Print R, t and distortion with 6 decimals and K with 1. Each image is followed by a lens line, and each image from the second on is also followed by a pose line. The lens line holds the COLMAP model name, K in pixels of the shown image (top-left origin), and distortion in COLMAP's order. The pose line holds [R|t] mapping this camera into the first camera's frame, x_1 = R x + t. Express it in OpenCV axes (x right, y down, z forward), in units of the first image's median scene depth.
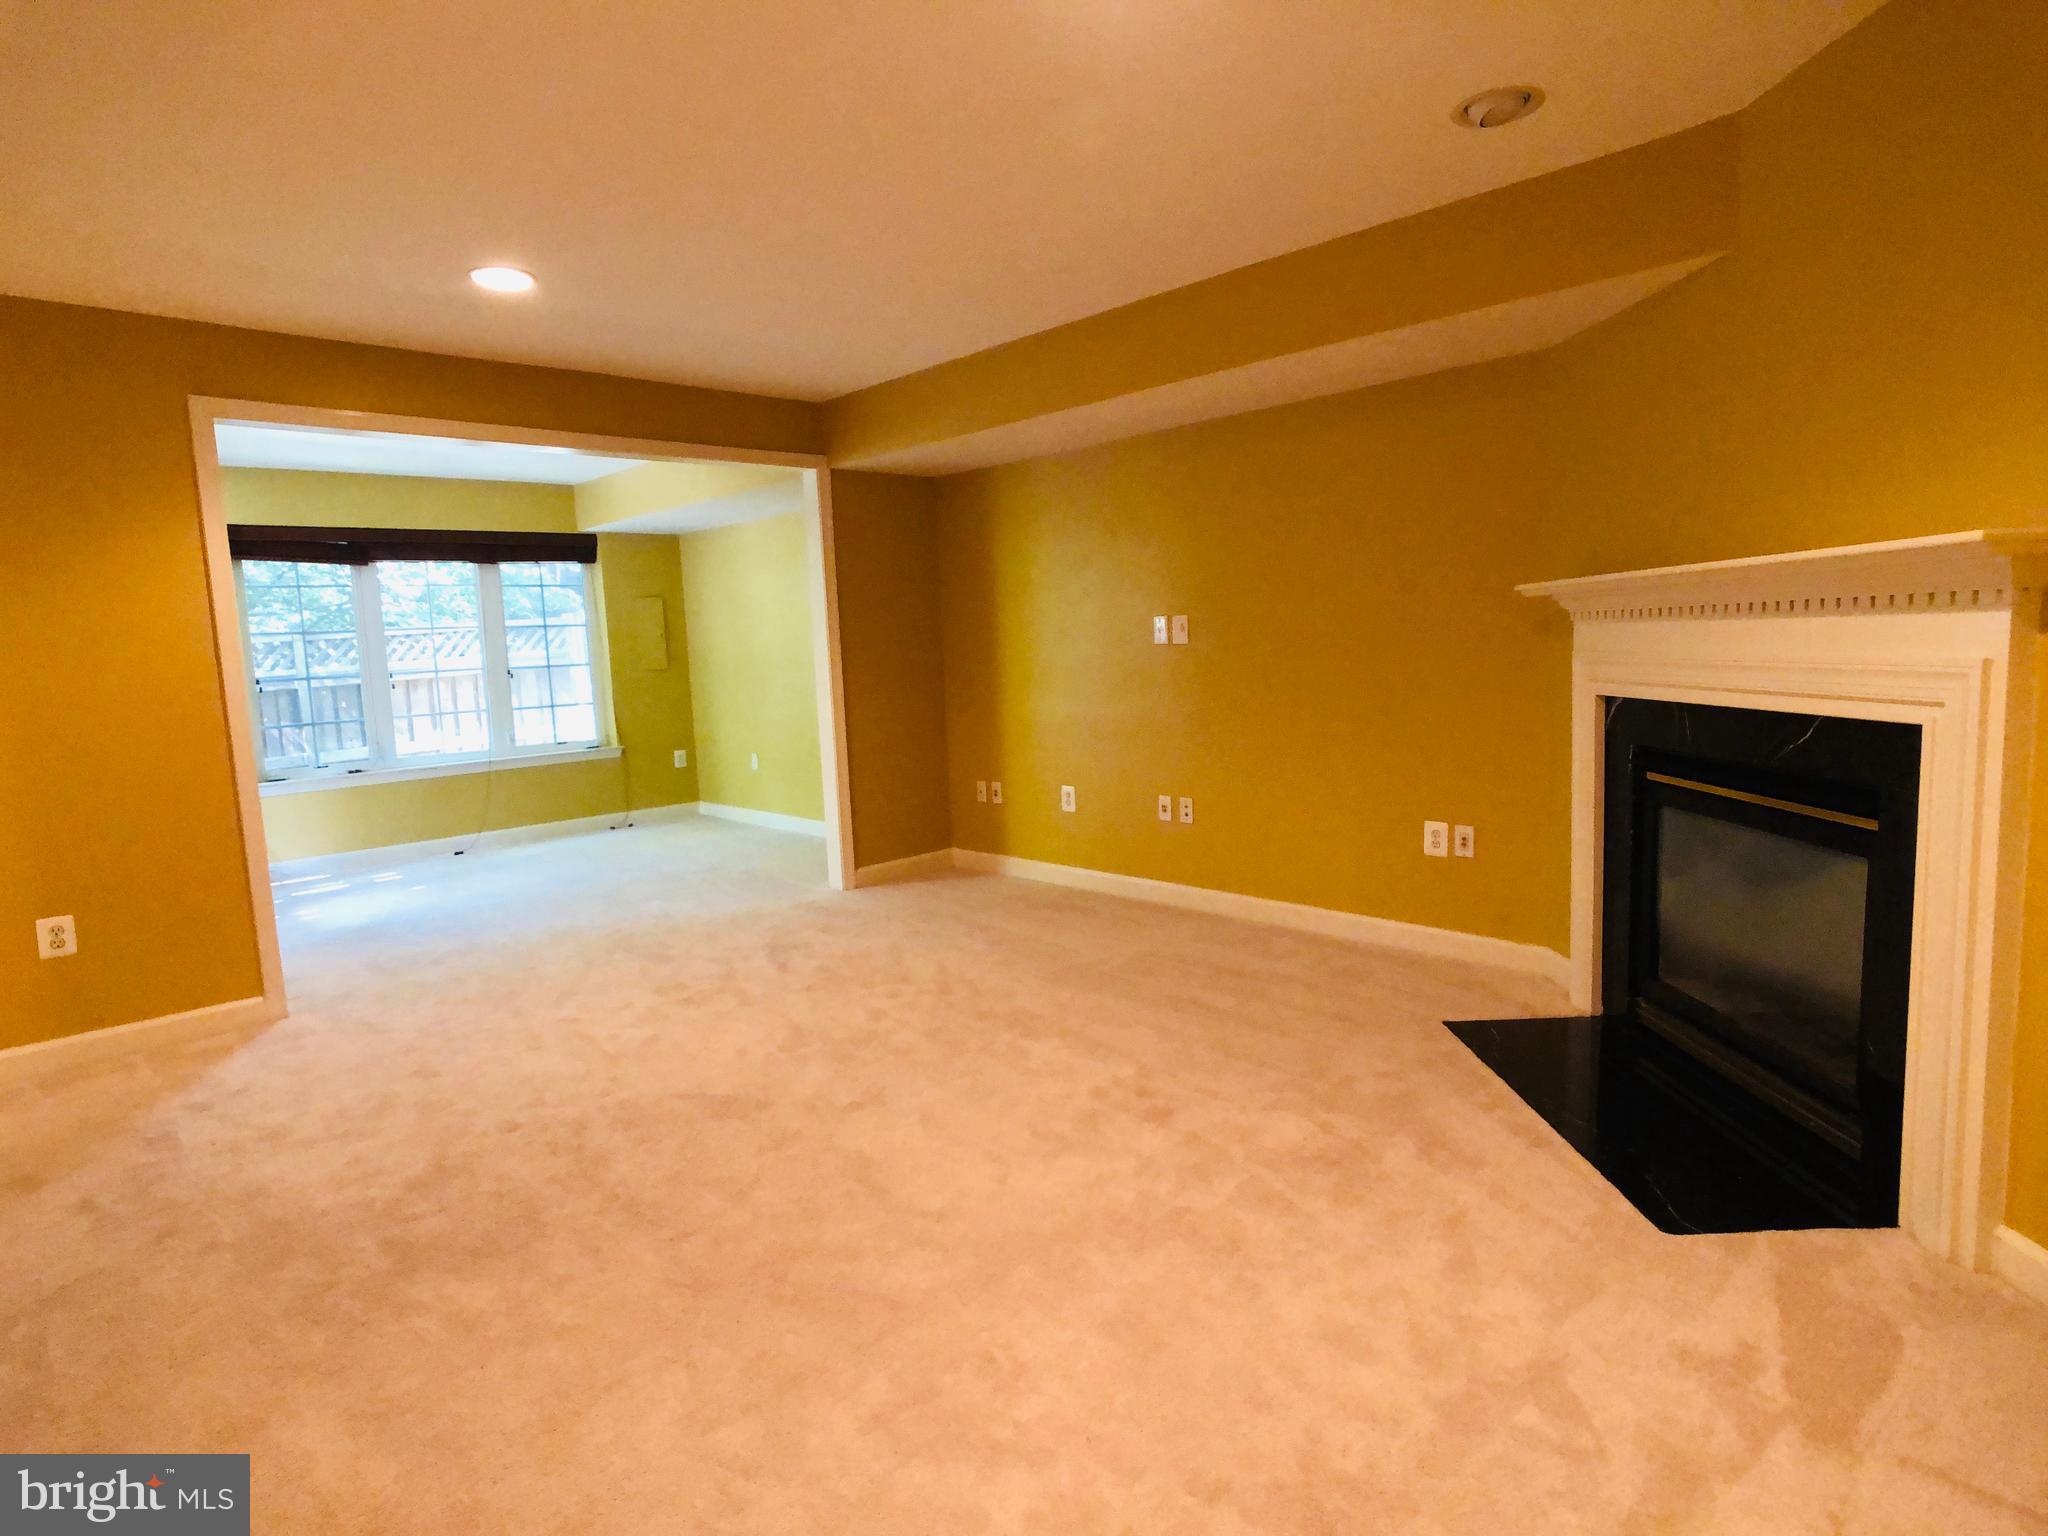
lens RADIAL K [[1090.7, 0, 1018.2], [0, 1090.7, 760.5], [0, 0, 1]] dist [-0.018890, -0.000471]
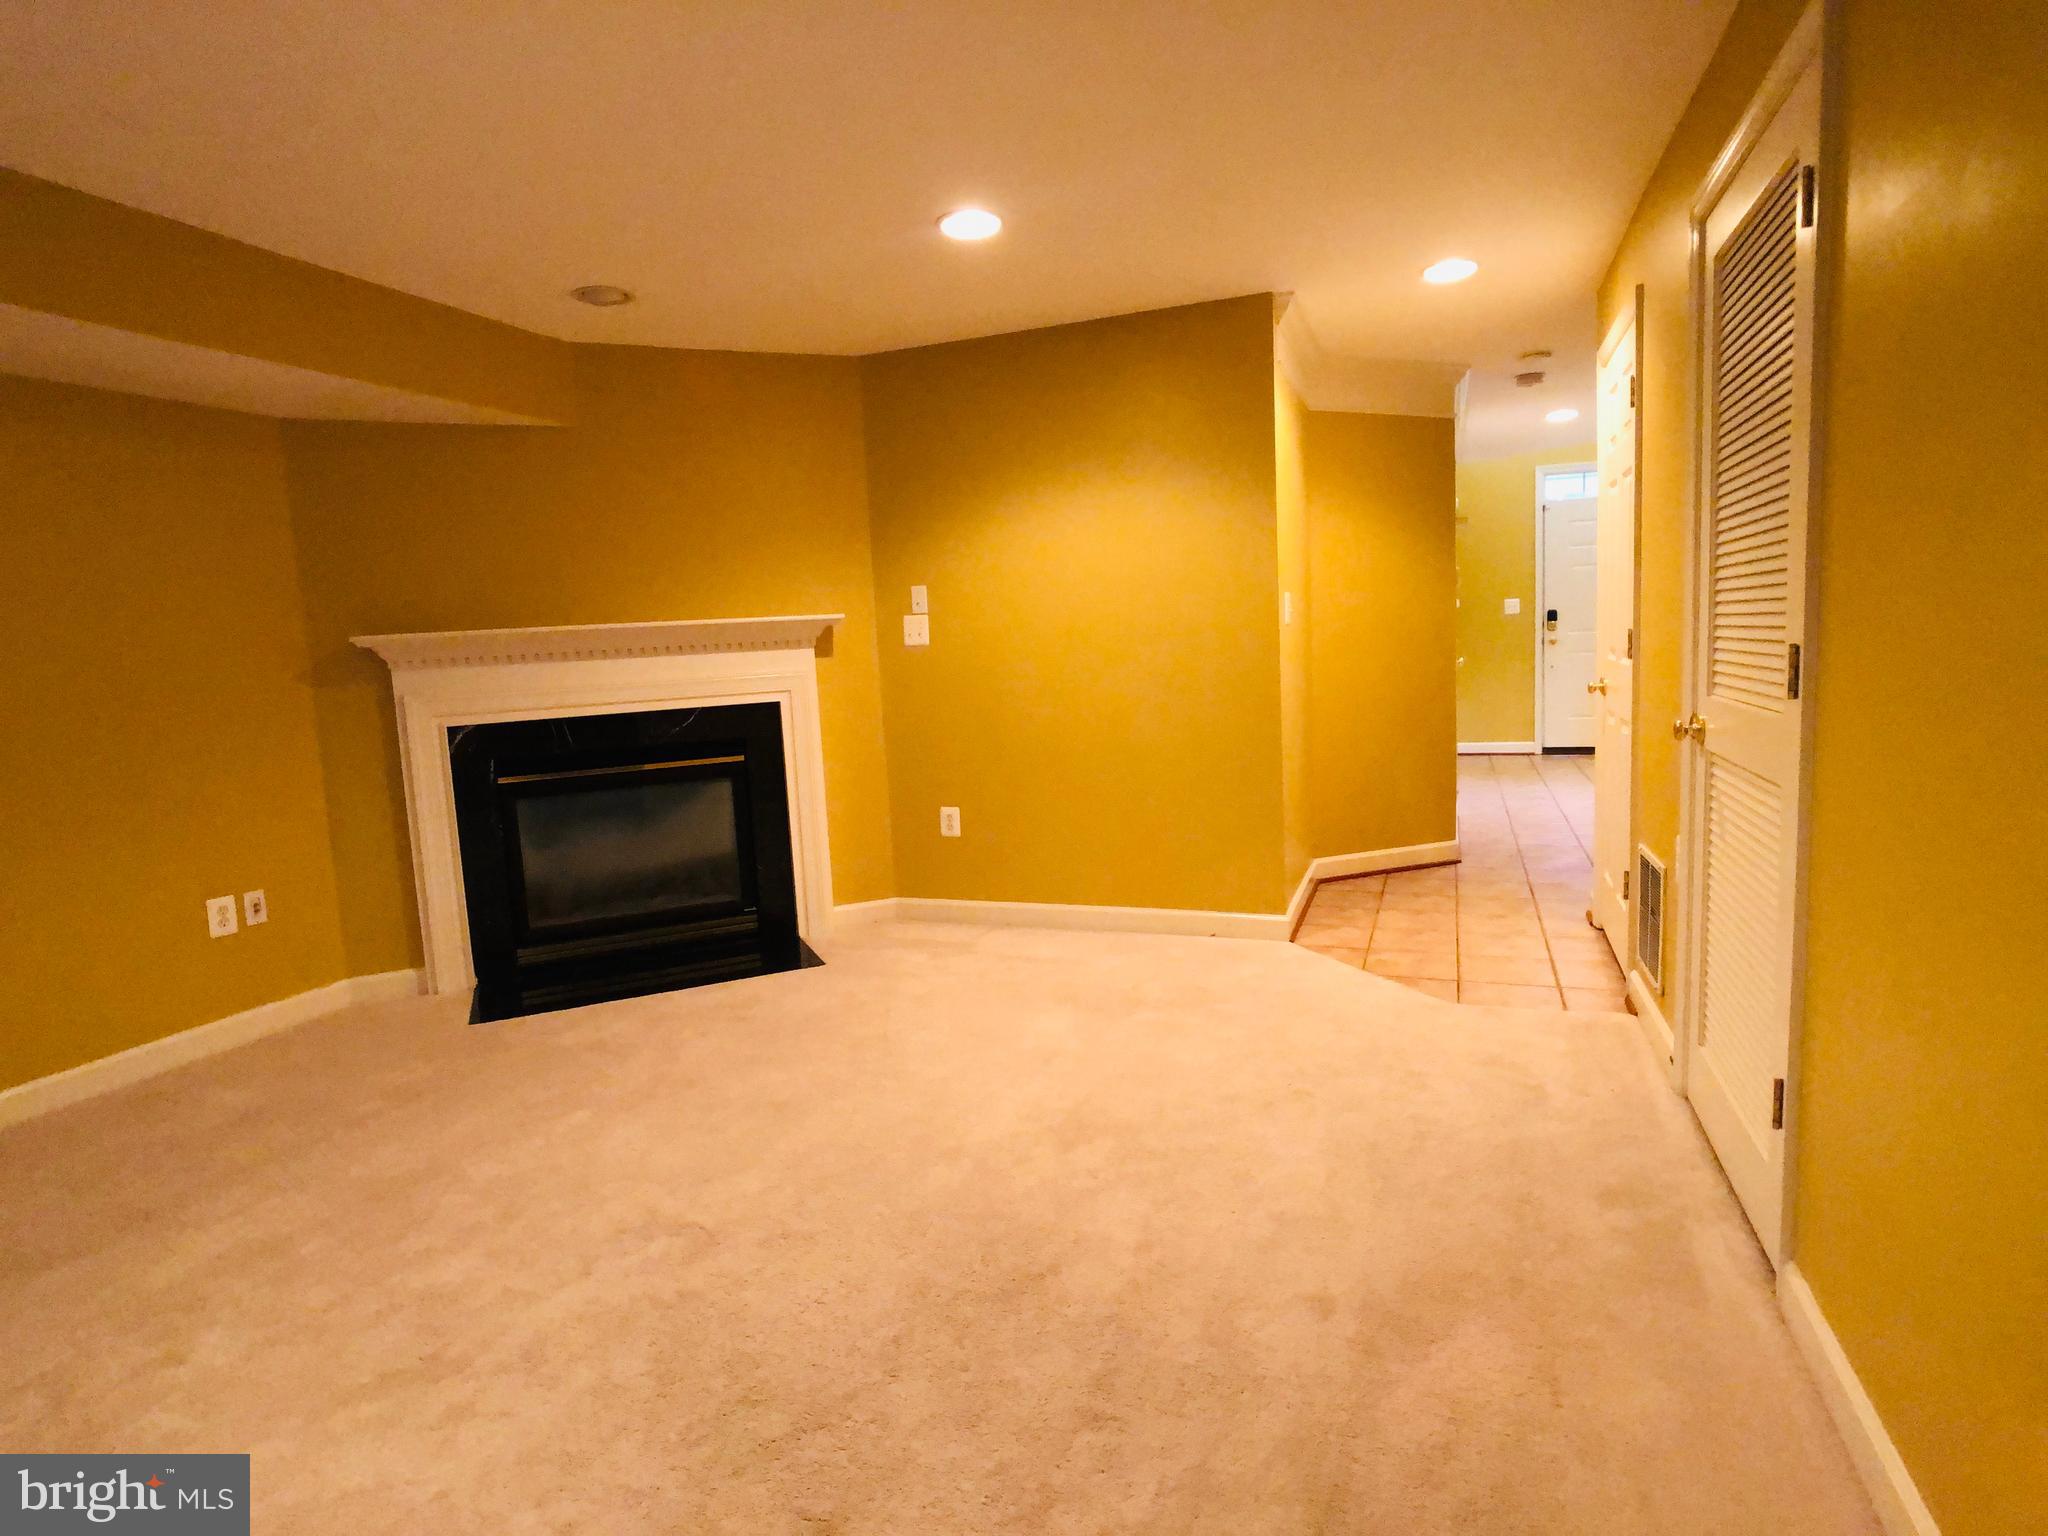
lens RADIAL K [[1090.7, 0, 1018.2], [0, 1090.7, 760.5], [0, 0, 1]] dist [-0.018890, -0.000471]
pose [[-0.403450, -0.053741, 0.913422, -0.890160], [0.163325, 0.978012, 0.129680, -0.080206], [-0.900307, 0.201504, -0.385802, 0.939159]]
